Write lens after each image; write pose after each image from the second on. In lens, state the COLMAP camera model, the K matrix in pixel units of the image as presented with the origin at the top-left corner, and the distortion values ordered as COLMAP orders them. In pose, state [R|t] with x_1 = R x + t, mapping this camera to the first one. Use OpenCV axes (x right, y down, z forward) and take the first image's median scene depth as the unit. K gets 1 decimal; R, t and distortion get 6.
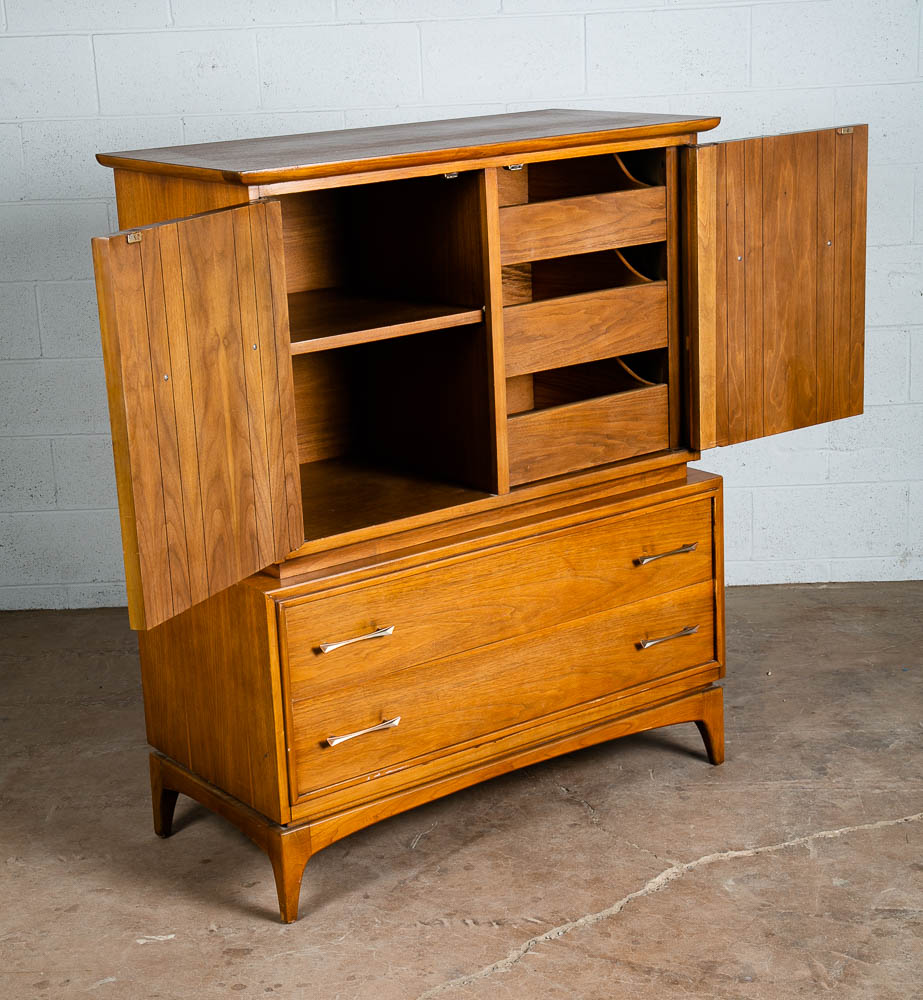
lens RADIAL K [[1968.1, 0, 461.5], [0, 1968.1, 500.0], [0, 0, 1]] dist [0.138032, 0.110658]
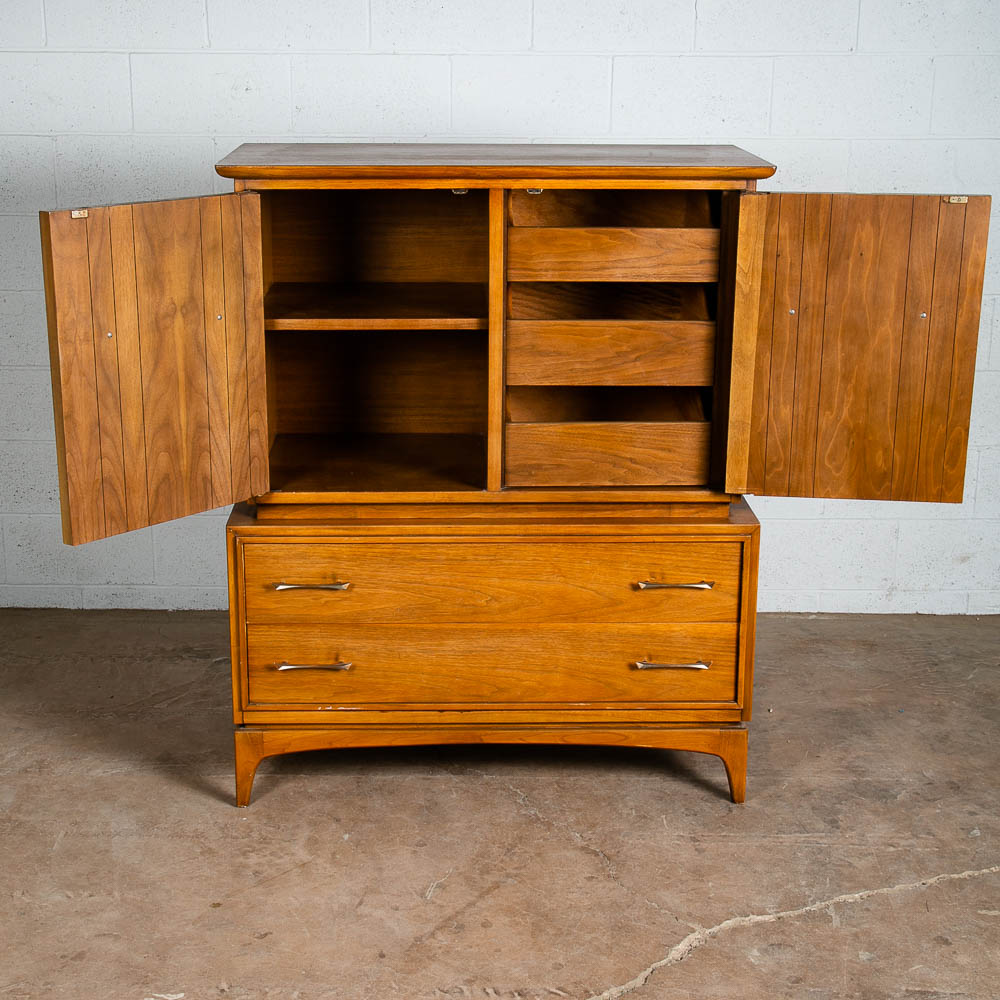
lens RADIAL K [[1705.0, 0, 470.5], [0, 1705.0, 499.1], [0, 0, 1]] dist [0.005542, 0.006225]
pose [[0.815807, 0.210903, -0.538497, 0.499638], [-0.191258, 0.977129, 0.092943, -0.080693], [0.545784, 0.027168, 0.837486, 0.205519]]
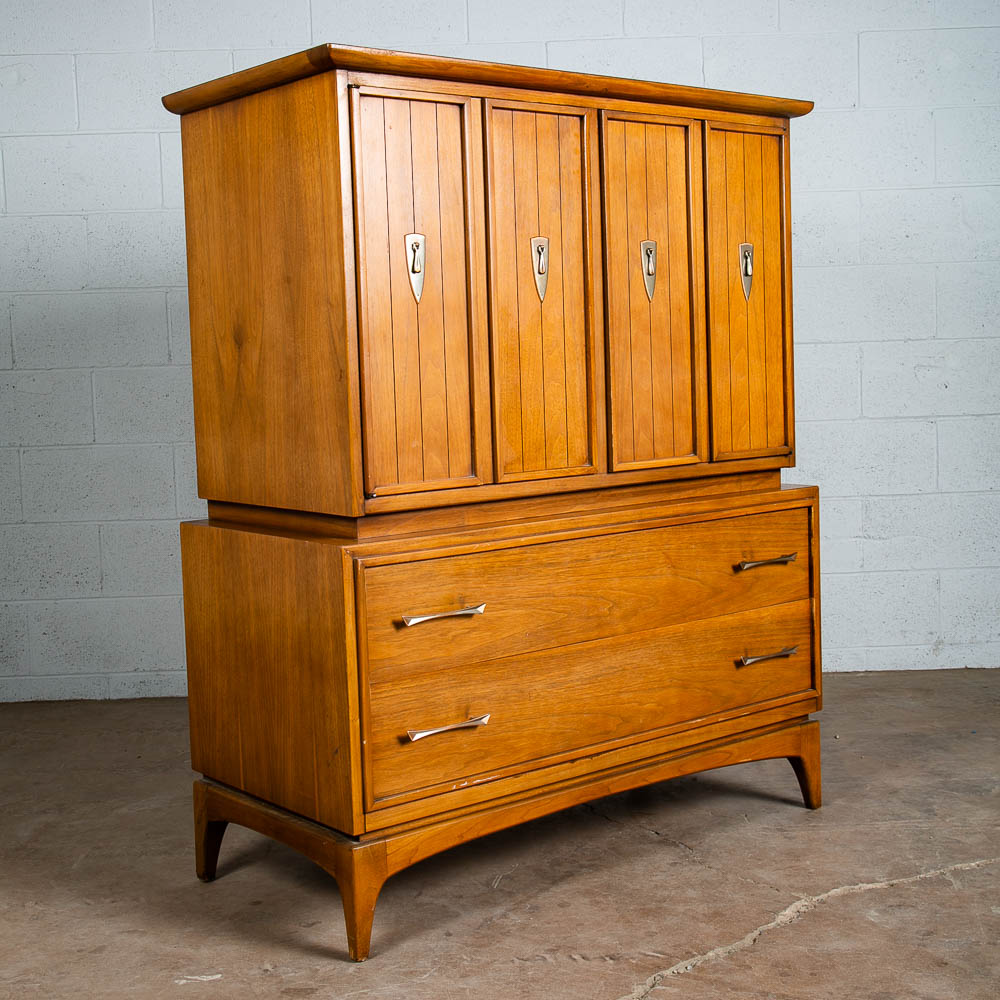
lens RADIAL K [[1512.8, 0, 497.9], [0, 1512.8, 483.8], [0, 0, 1]] dist [0.029121, -0.009283]
pose [[0.998849, 0.007915, 0.047315, -0.056742], [0.000859, 0.983187, -0.182598, 0.124309], [-0.047964, 0.182429, 0.982048, 0.314474]]
